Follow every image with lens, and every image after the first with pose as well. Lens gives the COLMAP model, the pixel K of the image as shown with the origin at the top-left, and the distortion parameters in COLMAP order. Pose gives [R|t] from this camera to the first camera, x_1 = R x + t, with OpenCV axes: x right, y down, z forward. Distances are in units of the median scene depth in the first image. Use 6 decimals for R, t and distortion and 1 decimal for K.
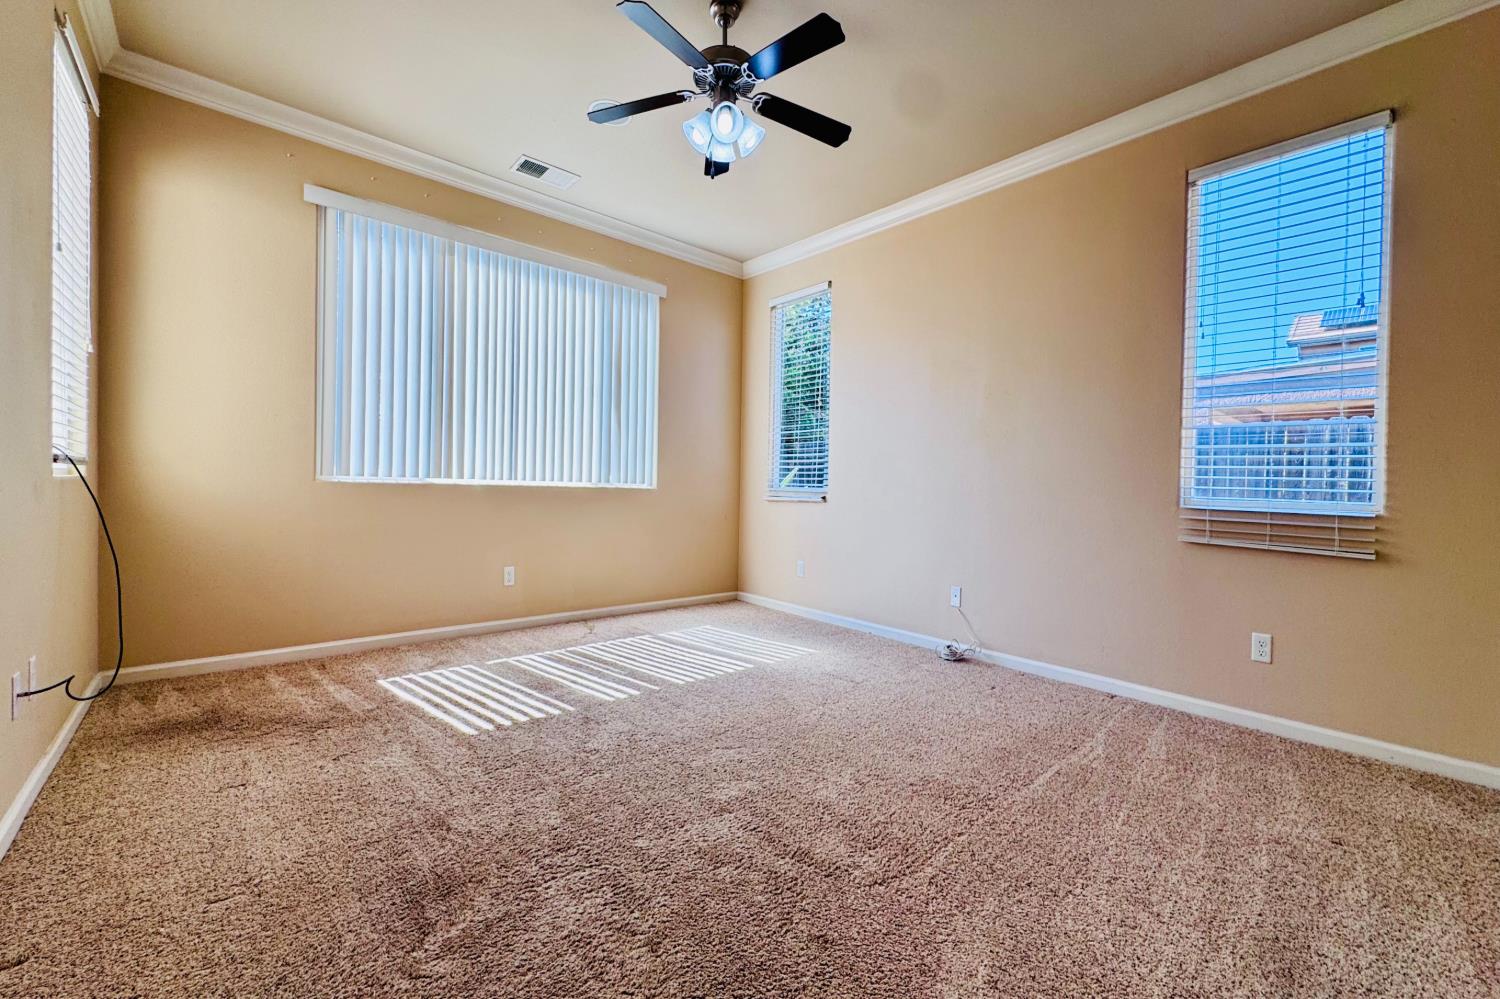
lens RADIAL K [[604.5, 0, 759.2], [0, 604.5, 497.5], [0, 0, 1]] dist [-0.006720, 0.000434]
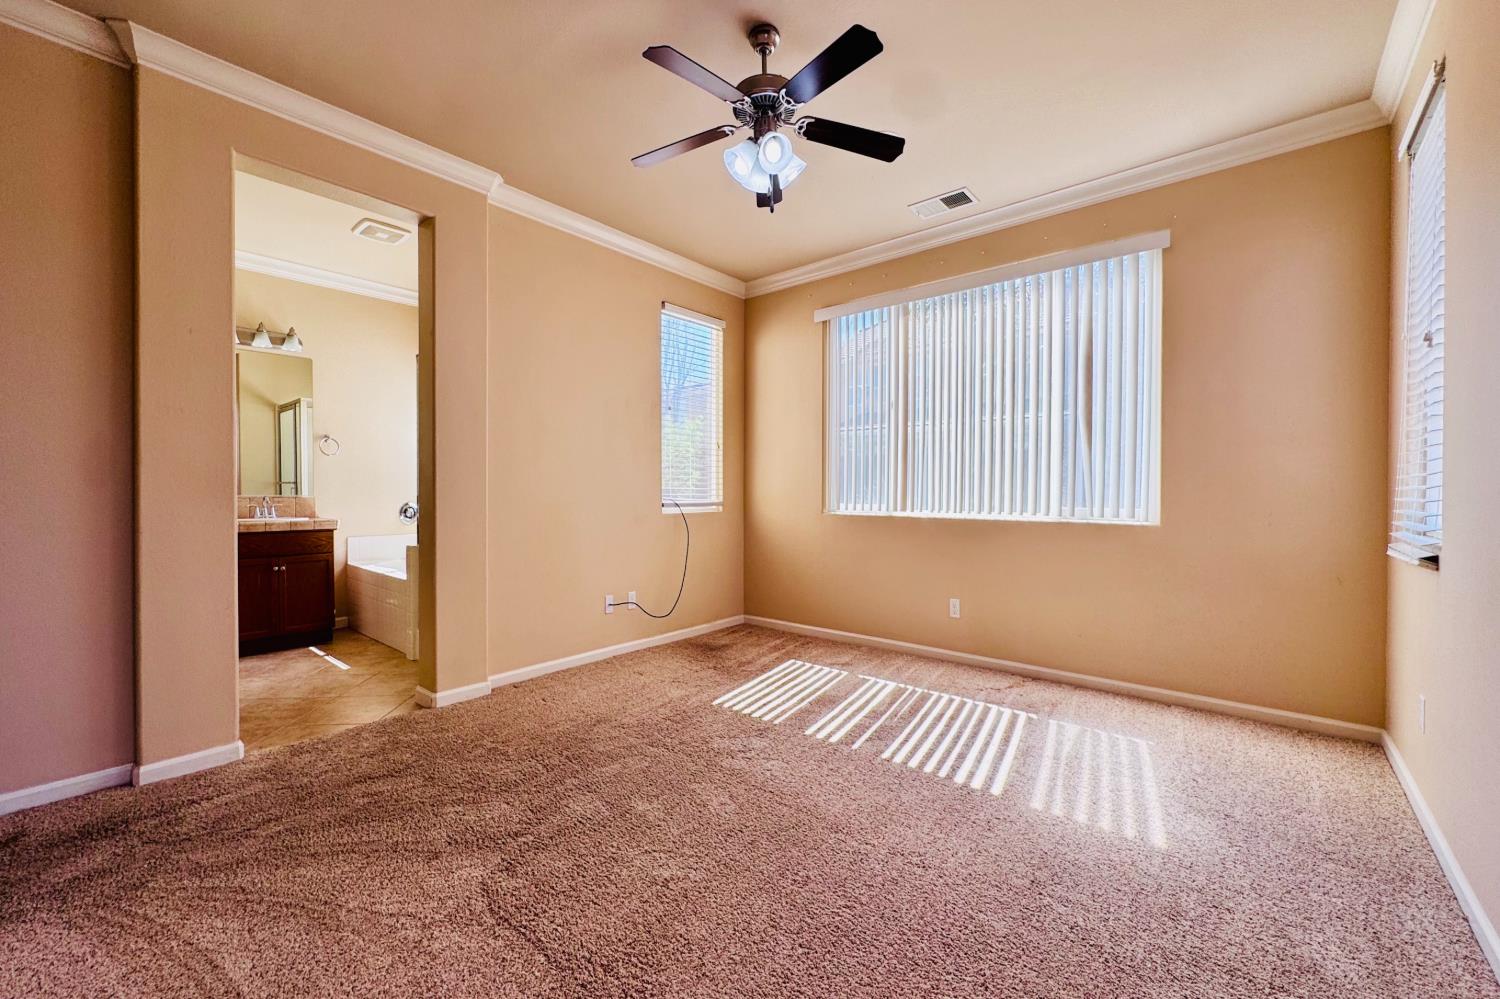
lens RADIAL K [[604.5, 0, 759.2], [0, 604.5, 497.5], [0, 0, 1]] dist [-0.006720, 0.000434]
pose [[0.130263, -0.014229, -0.991377, 0.641507], [-0.018475, 0.999689, -0.016775, -0.037335], [0.991307, 0.020501, 0.129959, 0.640538]]
